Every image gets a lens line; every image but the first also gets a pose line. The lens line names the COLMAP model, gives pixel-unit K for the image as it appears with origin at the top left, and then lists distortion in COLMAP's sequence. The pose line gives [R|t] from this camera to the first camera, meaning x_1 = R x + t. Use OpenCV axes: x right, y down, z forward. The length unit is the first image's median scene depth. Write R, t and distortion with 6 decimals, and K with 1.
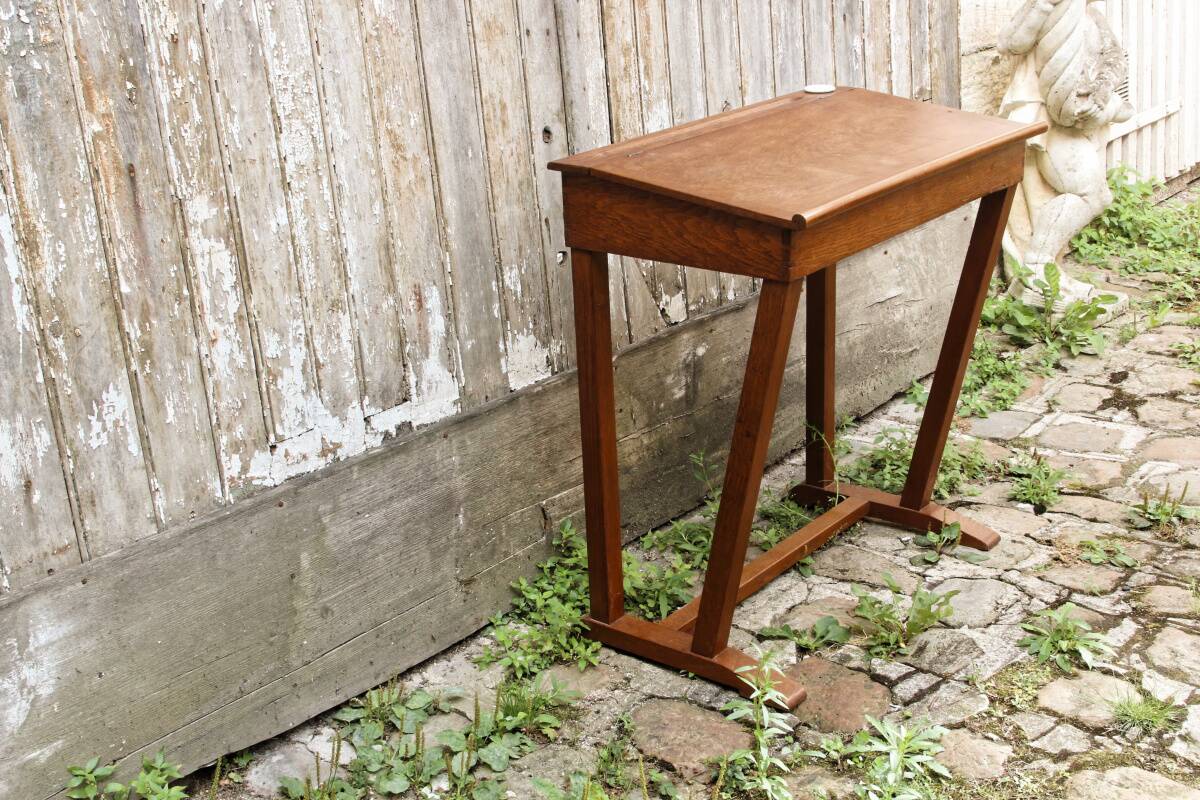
lens RADIAL K [[1575.3, 0, 595.8], [0, 1575.3, 416.8], [0, 0, 1]] dist [0.005102, 0.029986]
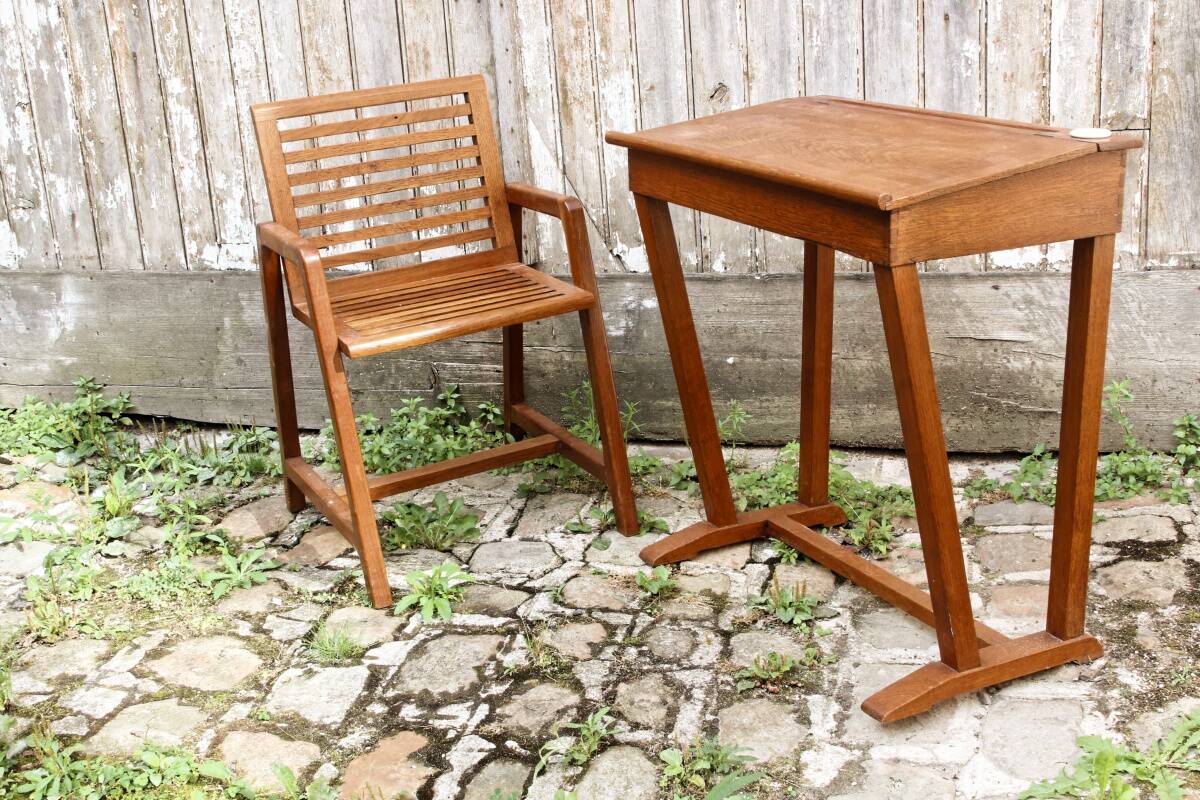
lens RADIAL K [[1547.1, 0, 601.1], [0, 1547.1, 415.1], [0, 0, 1]] dist [-0.003641, 0.038869]
pose [[0.411578, 0.321826, -0.852662, 1.274424], [-0.260810, 0.938041, 0.228159, -0.263264], [0.873259, 0.128477, 0.470012, 0.600413]]
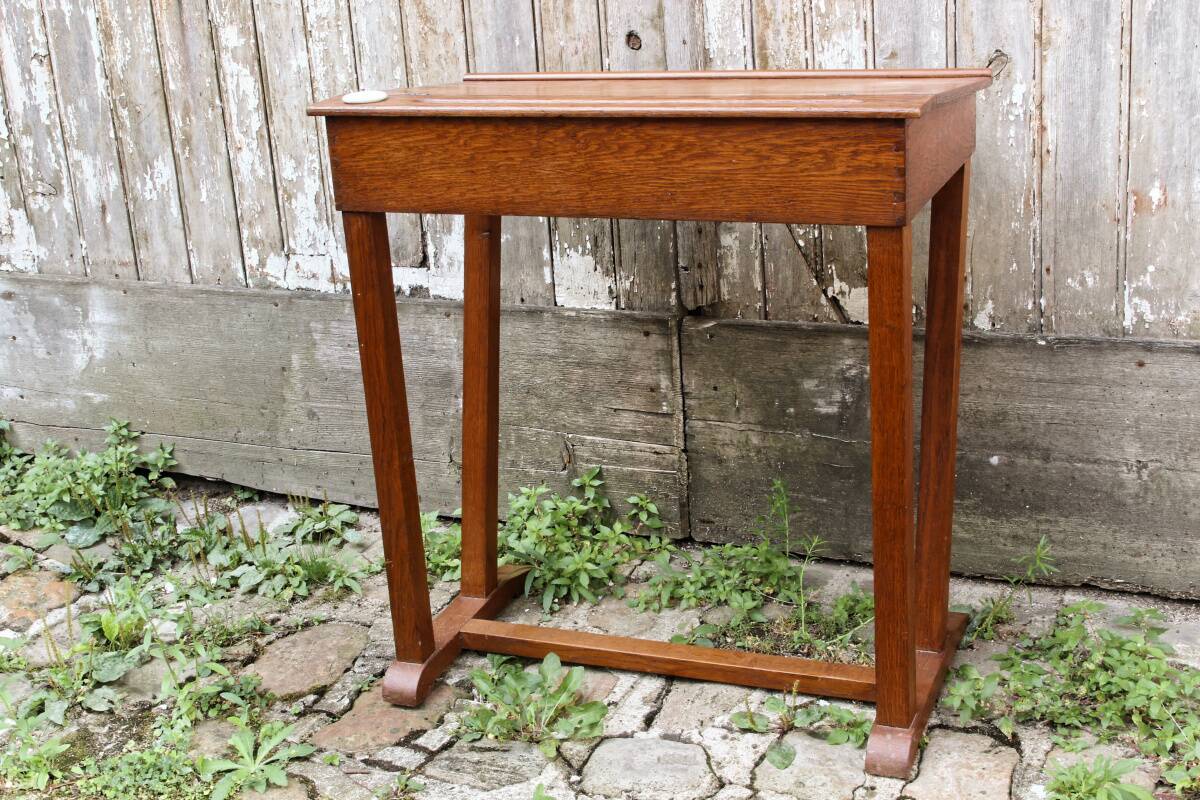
lens RADIAL K [[1748.4, 0, 600.5], [0, 1748.4, 419.9], [0, 0, 1]] dist [0.005577, 0.016851]
pose [[0.272851, 0.367654, -0.889035, 0.994230], [-0.260517, 0.917808, 0.299598, -0.300103], [0.926112, 0.149863, 0.346205, 0.754233]]
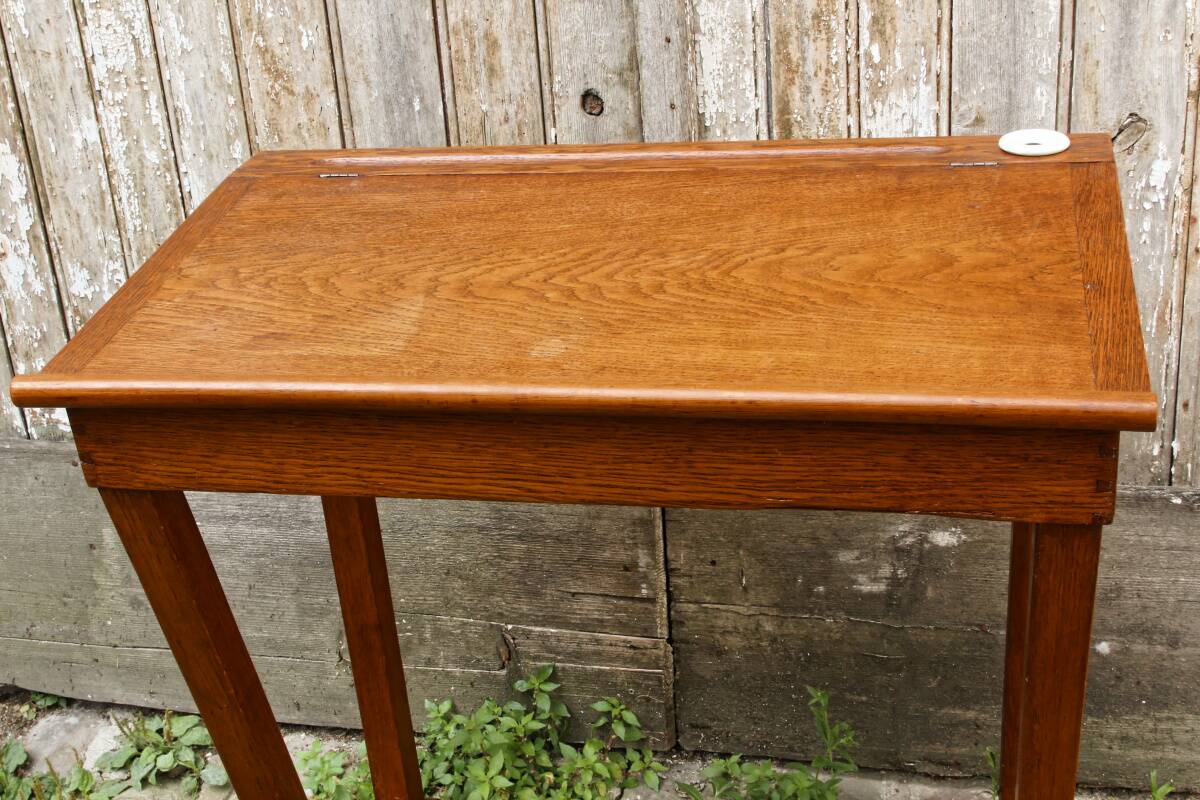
lens RADIAL K [[1536.2, 0, 598.9], [0, 1536.2, 416.9], [0, 0, 1]] dist [0.004832, 0.038233]
pose [[0.457387, 0.399547, -0.794455, 0.544258], [-0.253415, 0.914901, 0.314224, -0.282658], [0.852395, 0.057605, 0.519715, 0.775482]]
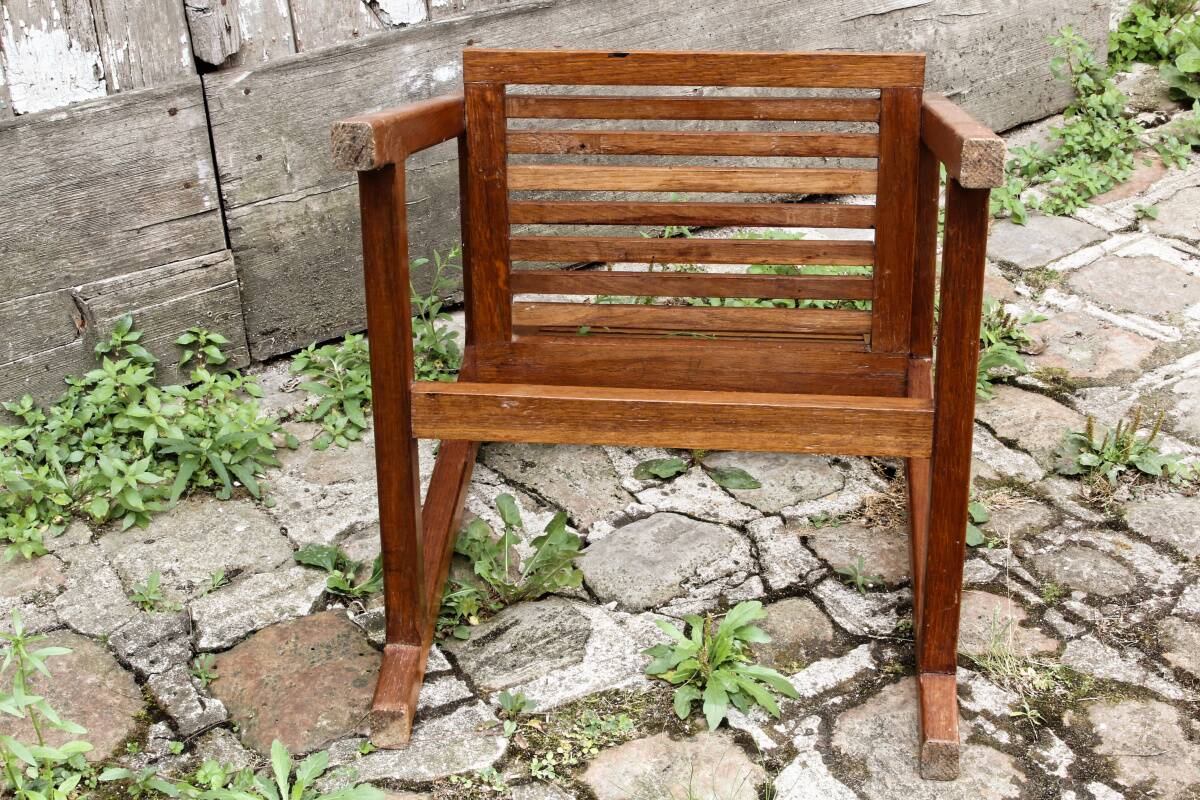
lens RADIAL K [[1994.8, 0, 601.9], [0, 1994.8, 419.1], [0, 0, 1]] dist [-0.005065, 0.085035]
pose [[0.952880, 0.172292, -0.249671, 0.446026], [-0.118282, 0.968932, 0.217210, -0.112958], [0.279338, -0.177443, 0.943655, 0.303332]]
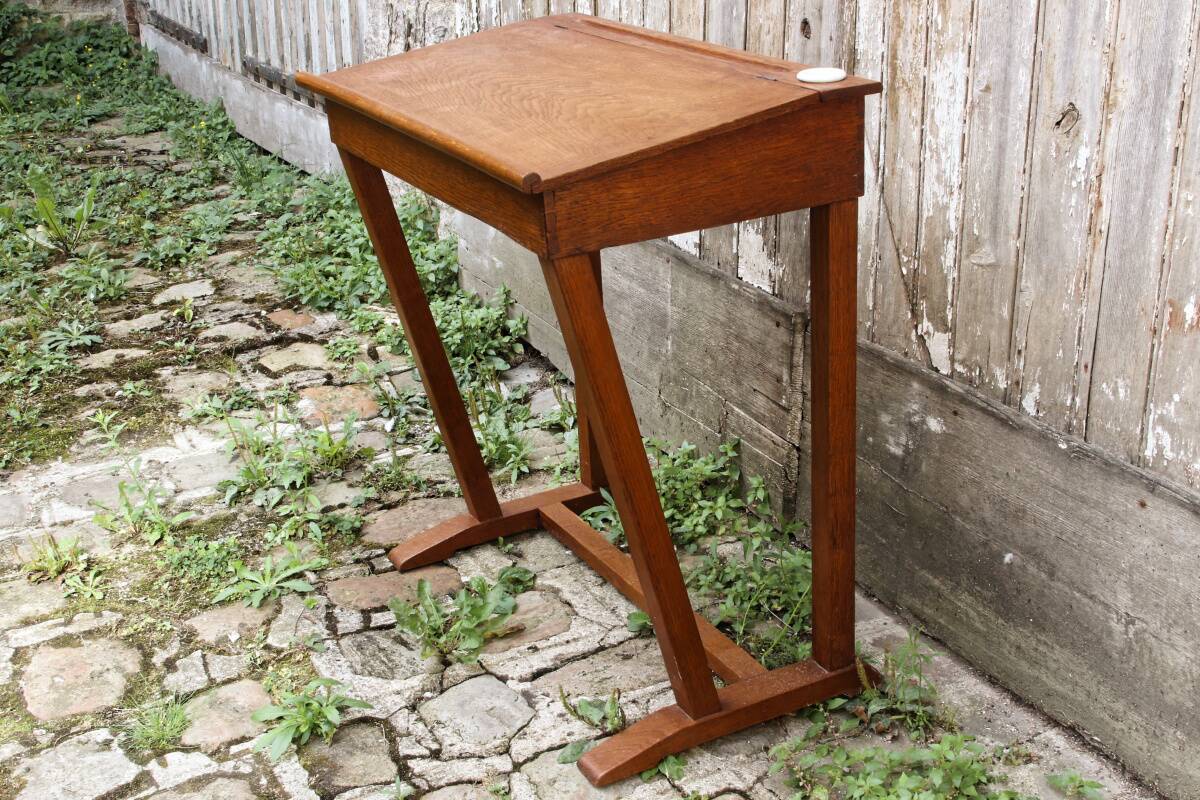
lens RADIAL K [[1575.3, 0, 595.8], [0, 1575.3, 416.8], [0, 0, 1]] dist [0.005102, 0.029986]
pose [[-0.390573, 0.419867, -0.819246, 0.880623], [-0.249151, 0.808506, 0.533144, -0.480417], [0.886215, 0.412347, -0.211170, 1.290114]]
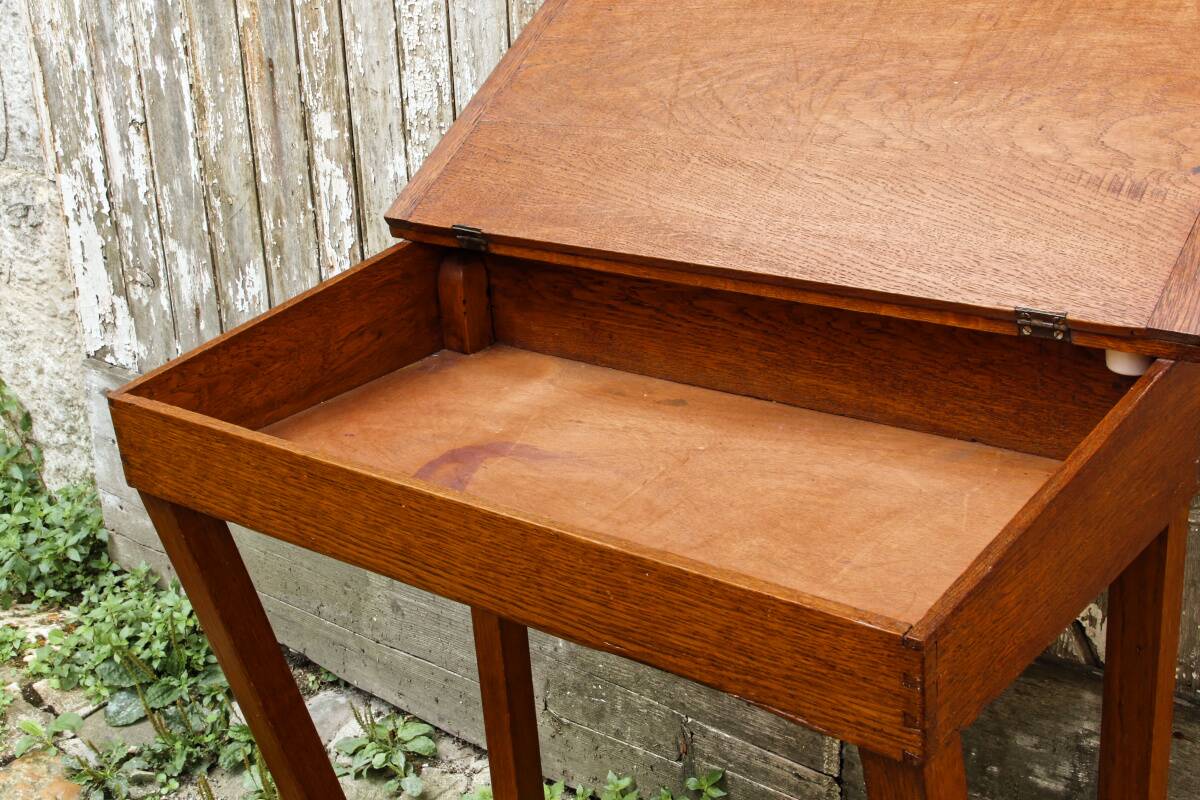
lens RADIAL K [[1547.1, 0, 601.1], [0, 1547.1, 415.1], [0, 0, 1]] dist [-0.003641, 0.038869]
pose [[0.012080, 0.416800, -0.908918, 0.572428], [-0.280538, 0.873889, 0.397009, -0.346609], [0.959767, 0.250190, 0.127485, 0.967355]]
